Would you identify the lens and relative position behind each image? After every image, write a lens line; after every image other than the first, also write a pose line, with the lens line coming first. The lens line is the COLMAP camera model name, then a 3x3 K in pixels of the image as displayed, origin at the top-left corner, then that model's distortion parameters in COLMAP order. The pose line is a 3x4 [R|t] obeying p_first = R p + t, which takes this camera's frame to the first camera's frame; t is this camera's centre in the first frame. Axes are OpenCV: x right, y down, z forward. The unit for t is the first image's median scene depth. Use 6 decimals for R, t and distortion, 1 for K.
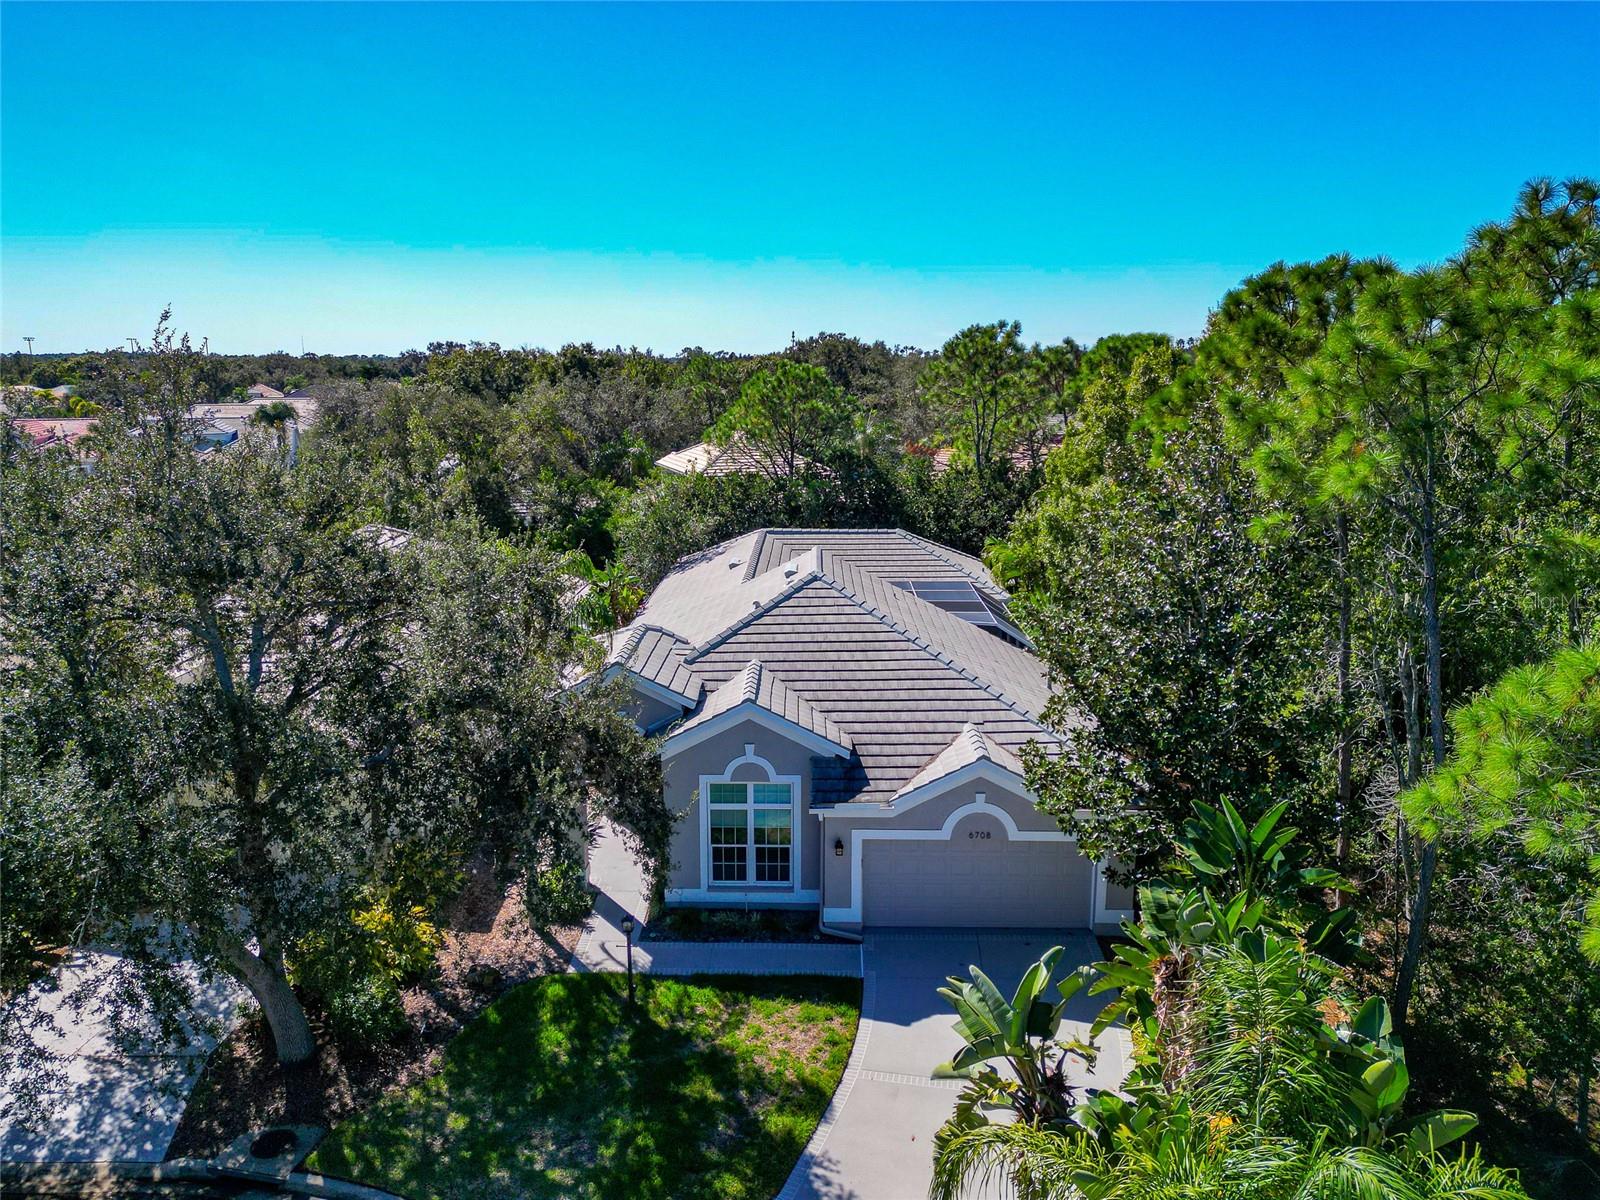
lens RADIAL K [[1117.1, 0, 797.5], [0, 1117.1, 595.0], [0, 0, 1]] dist [0.013348, -0.001129]
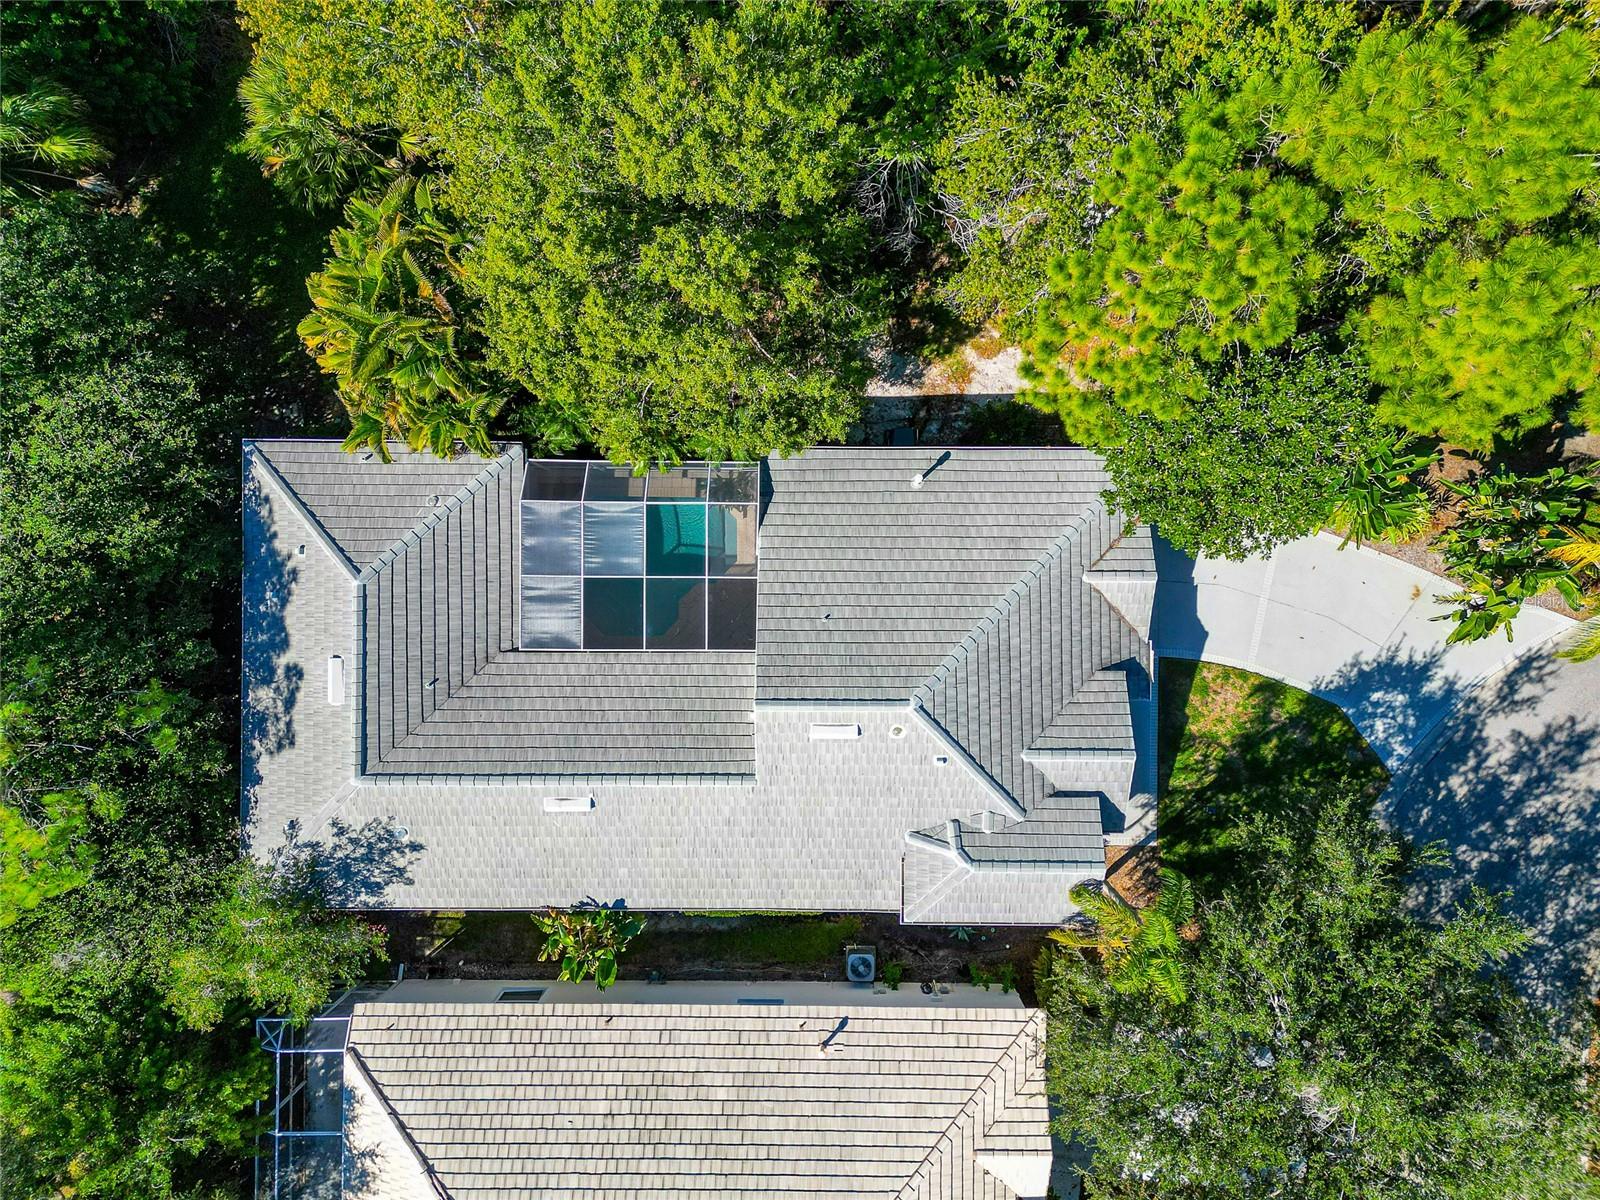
lens RADIAL K [[1117.1, 0, 799.4], [0, 1117.1, 608.6], [0, 0, 1]] dist [0.013348, -0.001129]
pose [[-0.011951, -0.999845, -0.012943, 0.152694], [0.220950, -0.015265, 0.975166, -1.298505], [-0.975212, 0.008794, 0.221098, 1.142259]]
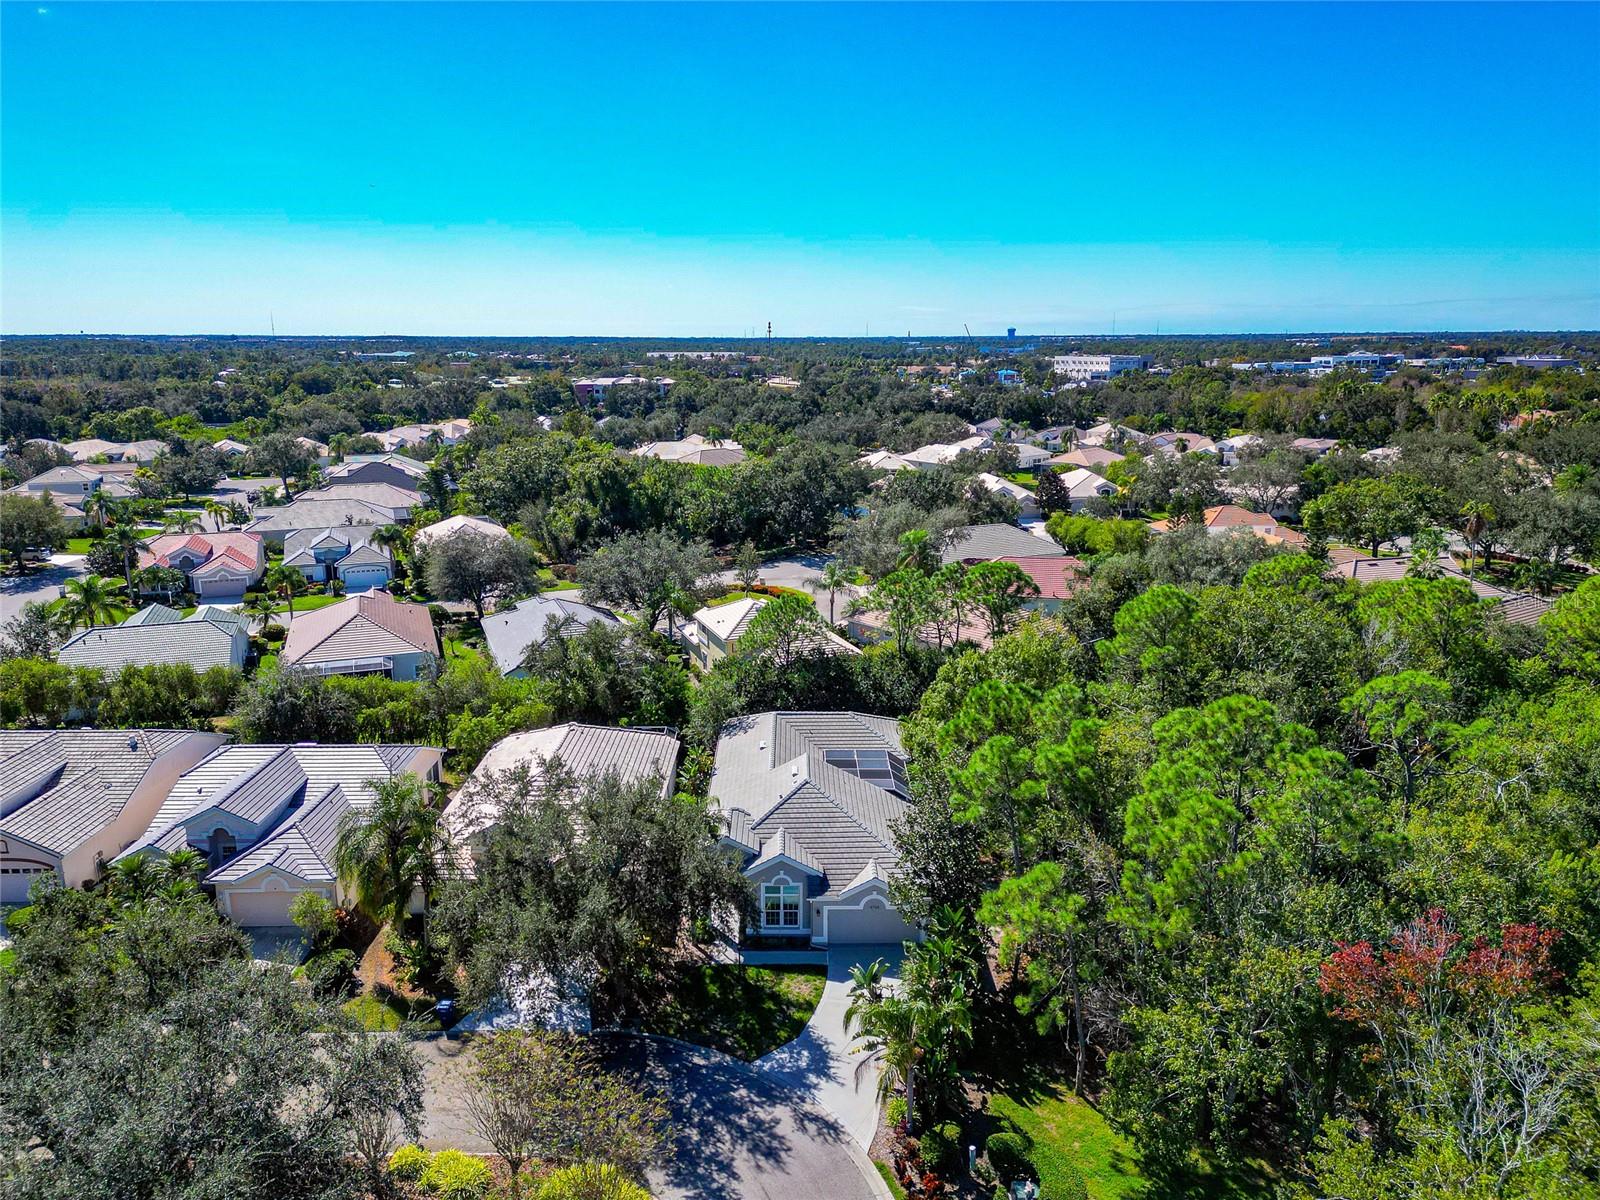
lens RADIAL K [[1117.1, 0, 807.3], [0, 1117.1, 603.6], [0, 0, 1]] dist [0.013348, -0.001129]
pose [[0.999619, -0.003035, 0.027429, -0.055197], [0.002271, 0.999610, 0.027823, -0.552818], [-0.027503, -0.027750, 0.999236, -1.526558]]
